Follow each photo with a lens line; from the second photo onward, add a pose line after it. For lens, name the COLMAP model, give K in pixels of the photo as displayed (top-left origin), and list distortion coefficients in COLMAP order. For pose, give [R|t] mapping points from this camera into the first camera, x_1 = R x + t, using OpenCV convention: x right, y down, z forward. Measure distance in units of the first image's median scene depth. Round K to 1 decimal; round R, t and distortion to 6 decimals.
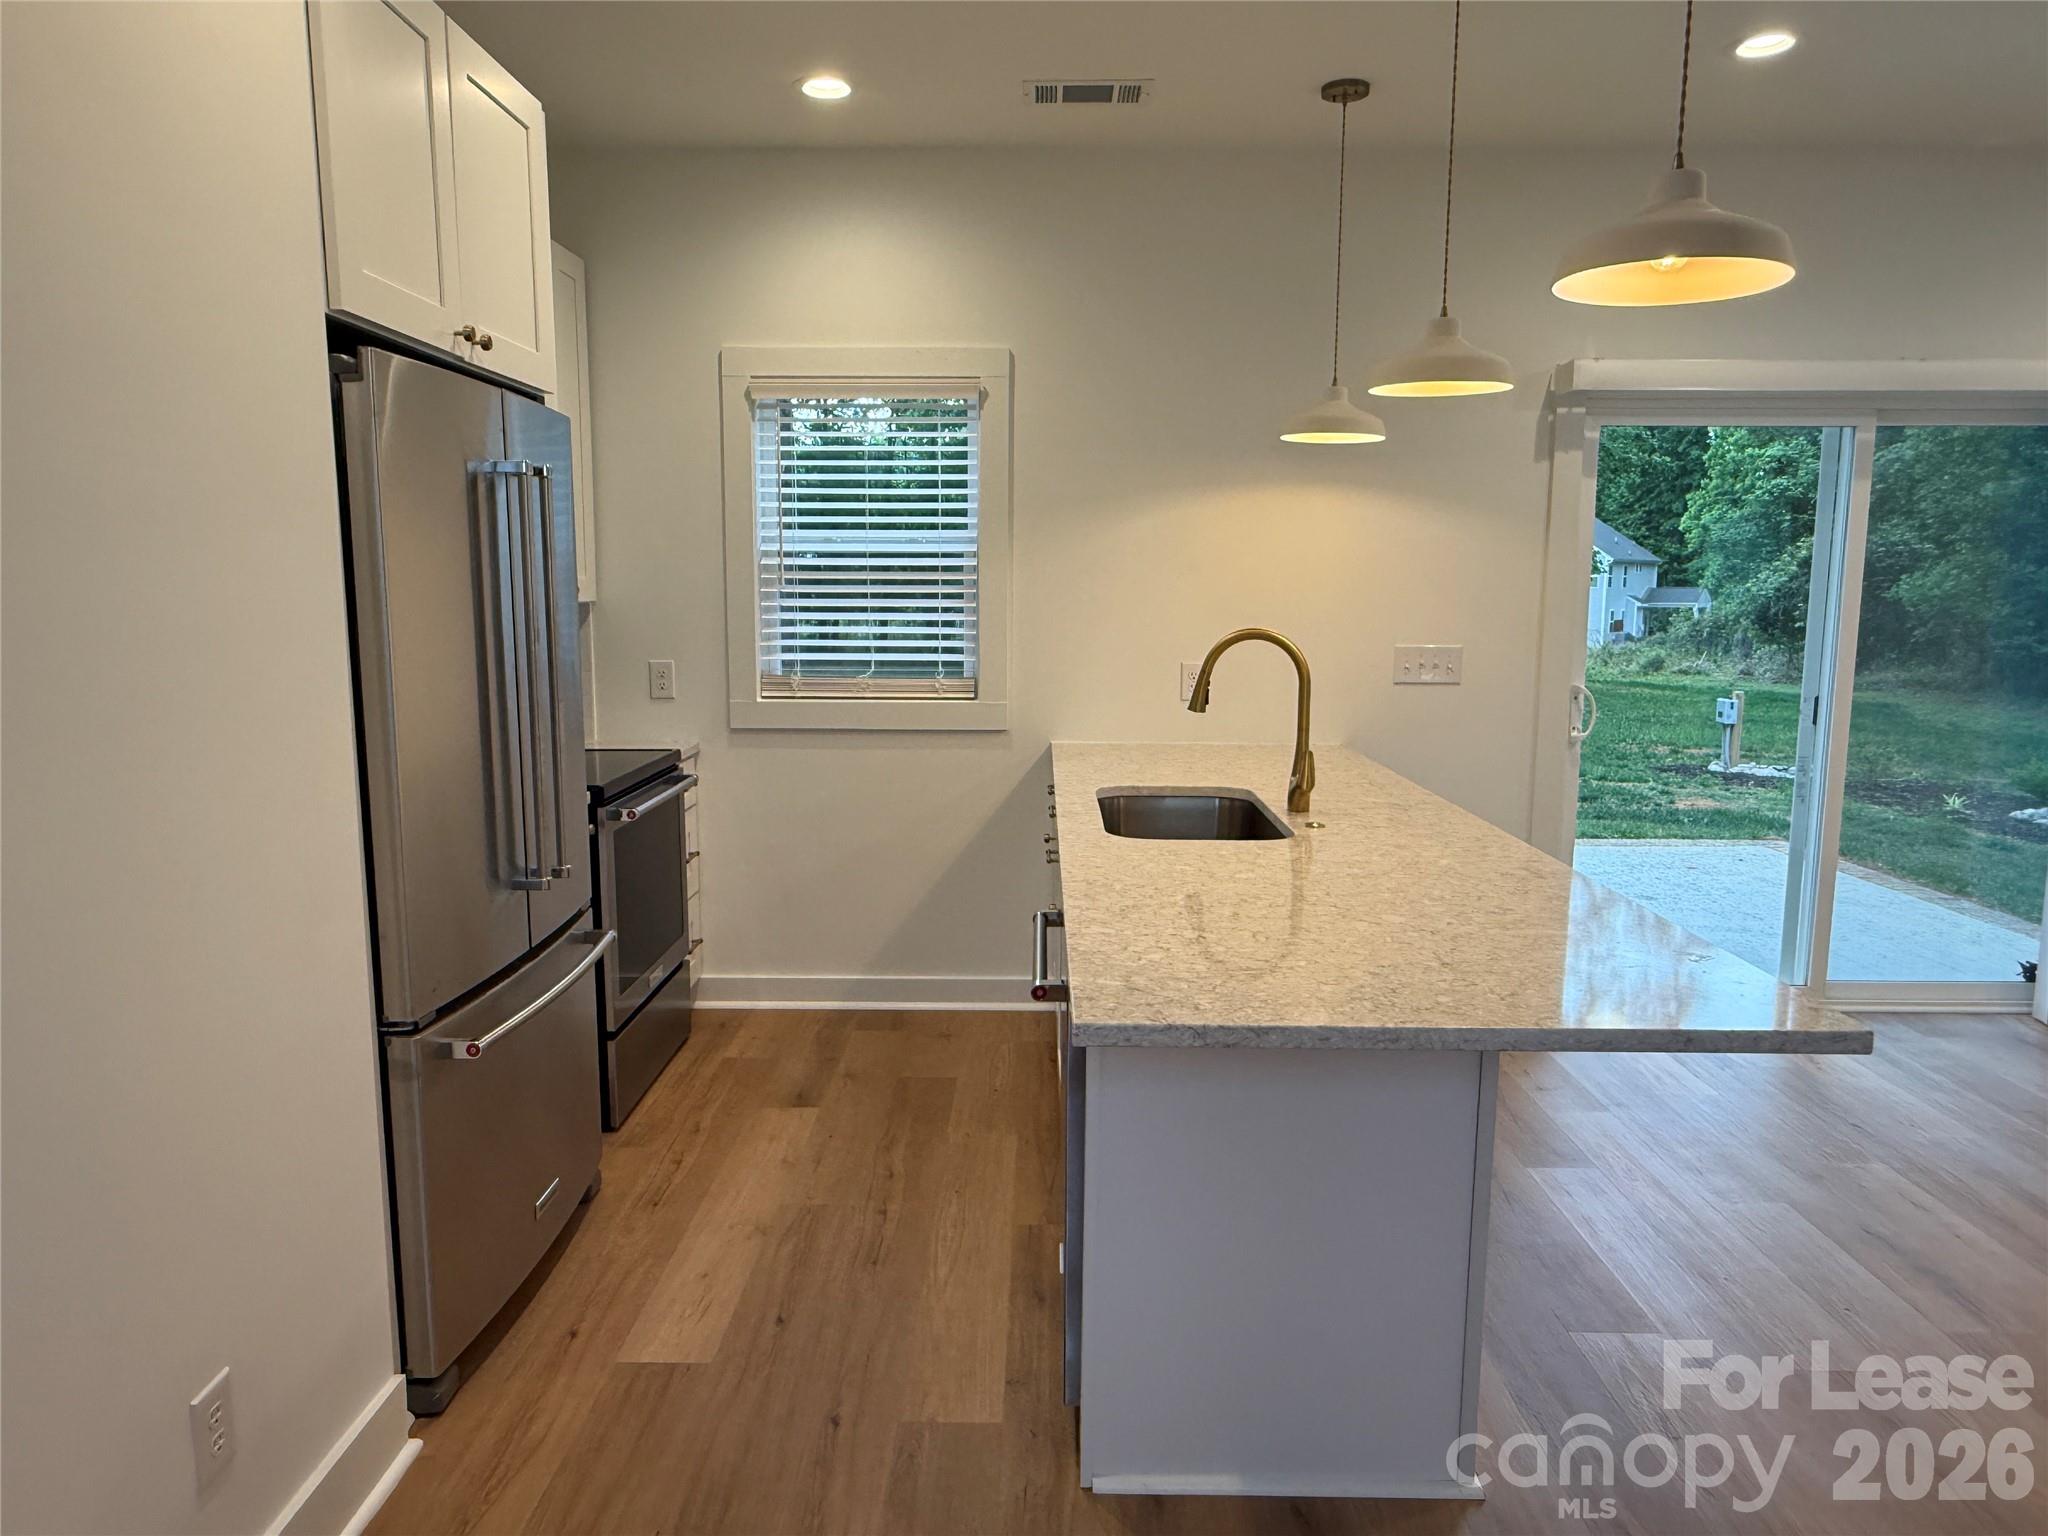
lens RADIAL K [[1350.4, 0, 1019.6], [0, 1350.4, 765.3], [0, 0, 1]] dist [0.007943, 0.001546]
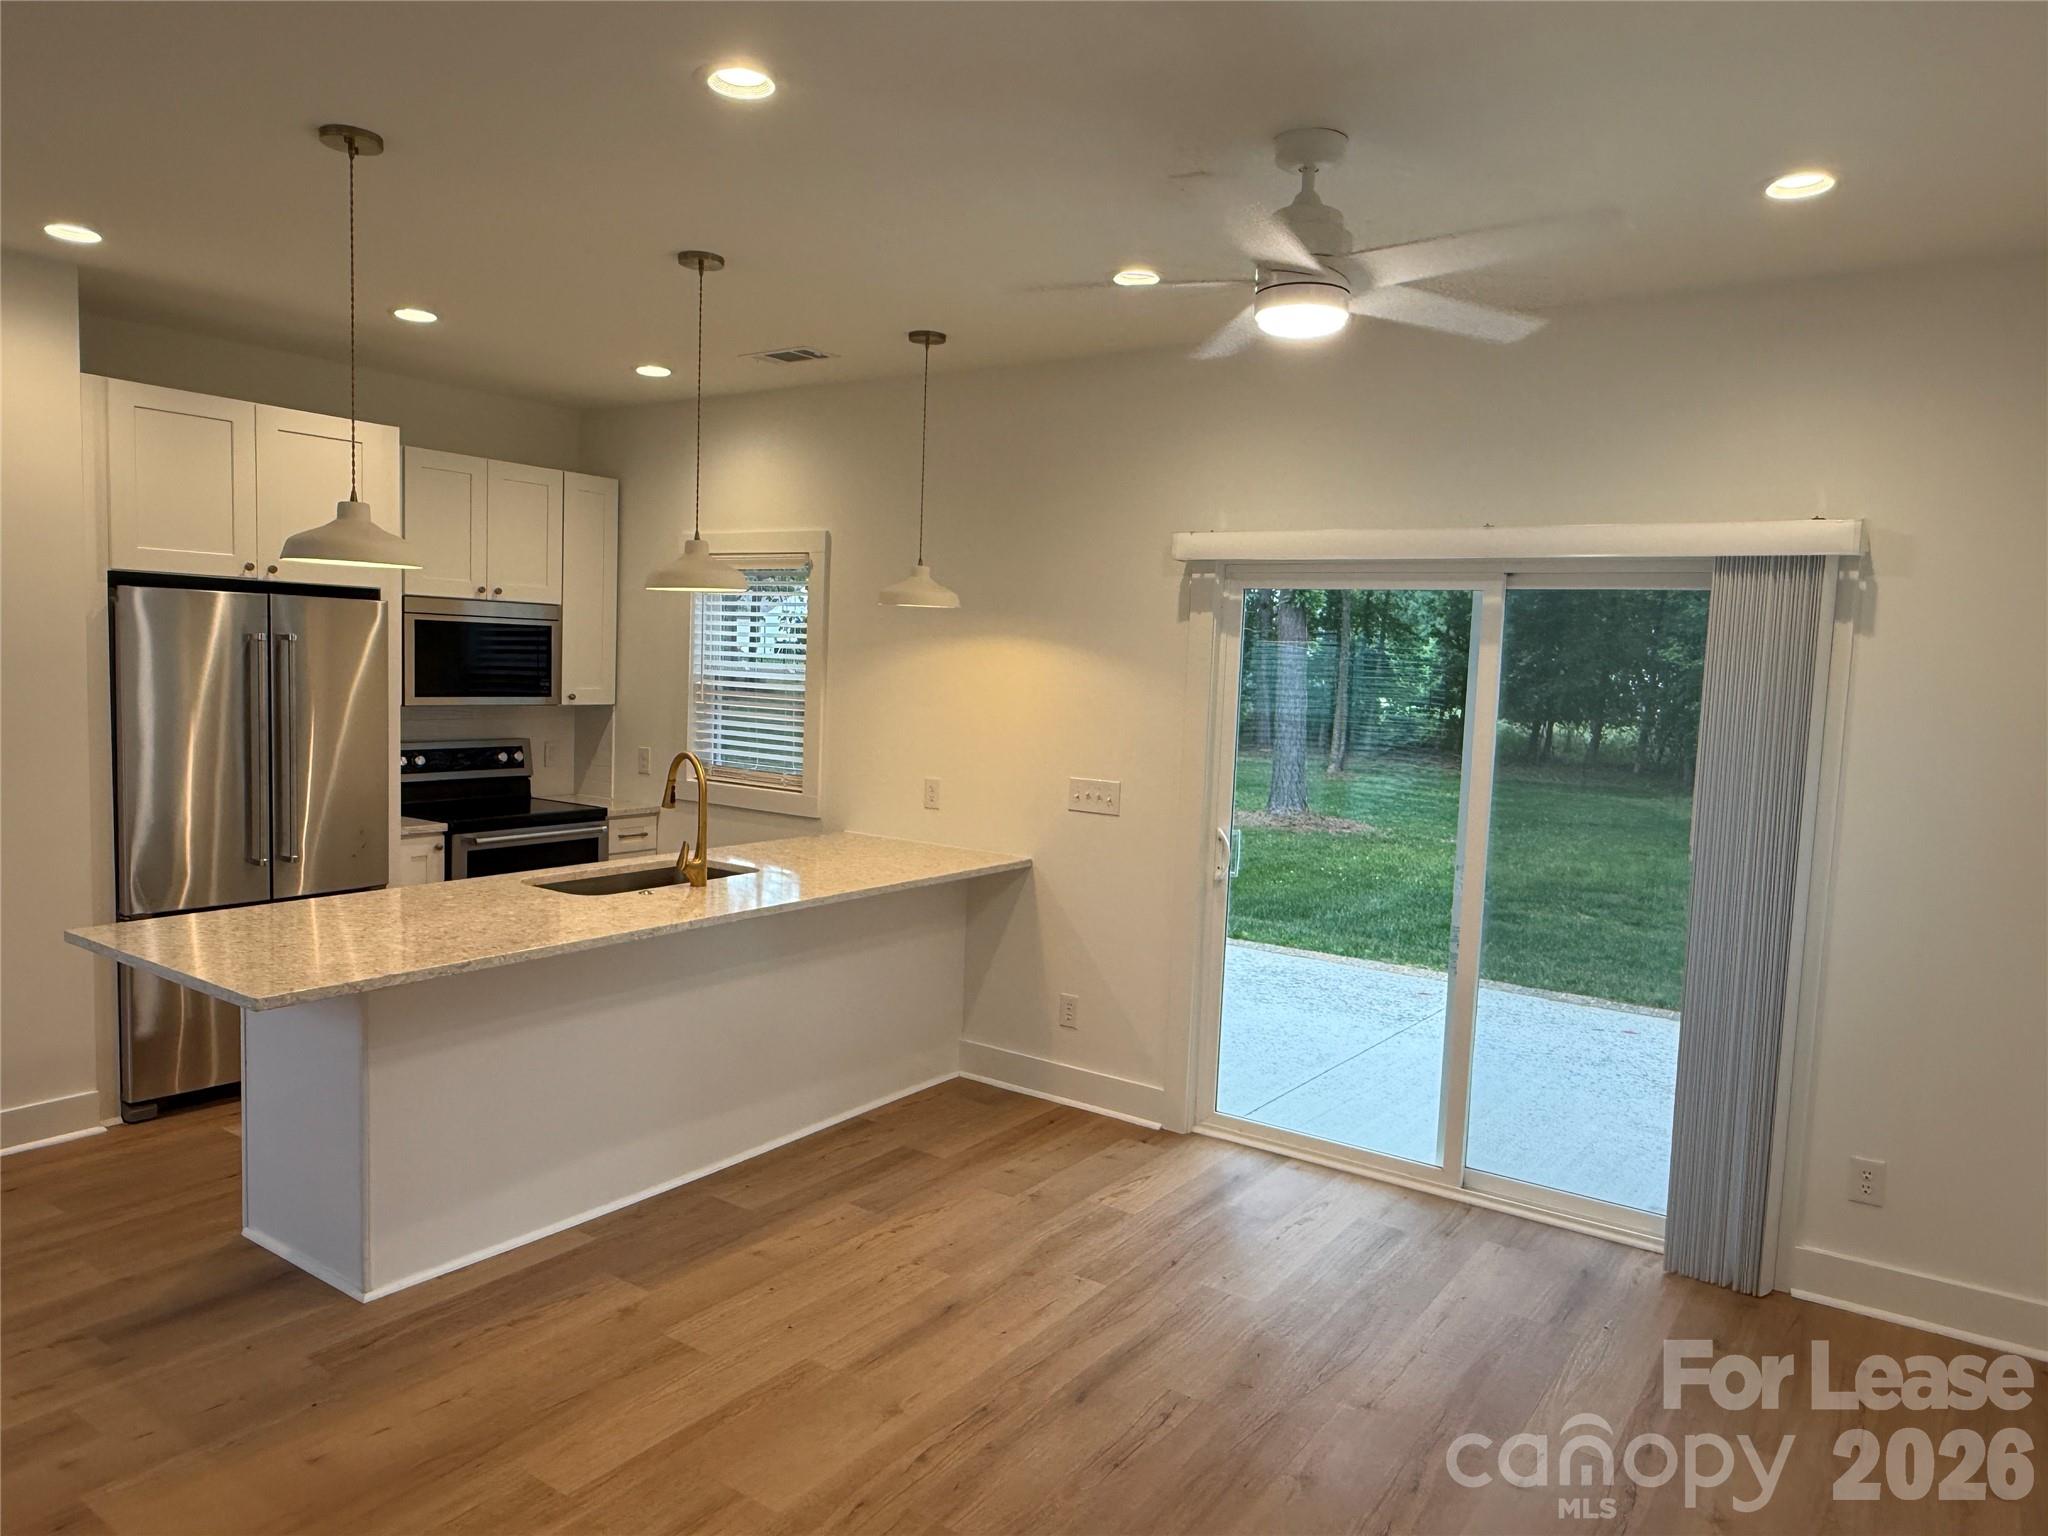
lens RADIAL K [[1350.4, 0, 1010.1], [0, 1350.4, 769.4], [0, 0, 1]] dist [0.007943, 0.001546]
pose [[0.828338, 0.075230, -0.555155, 0.889759], [-0.111665, 0.993230, -0.032019, -0.054302], [0.548988, 0.088514, 0.831130, 0.021312]]
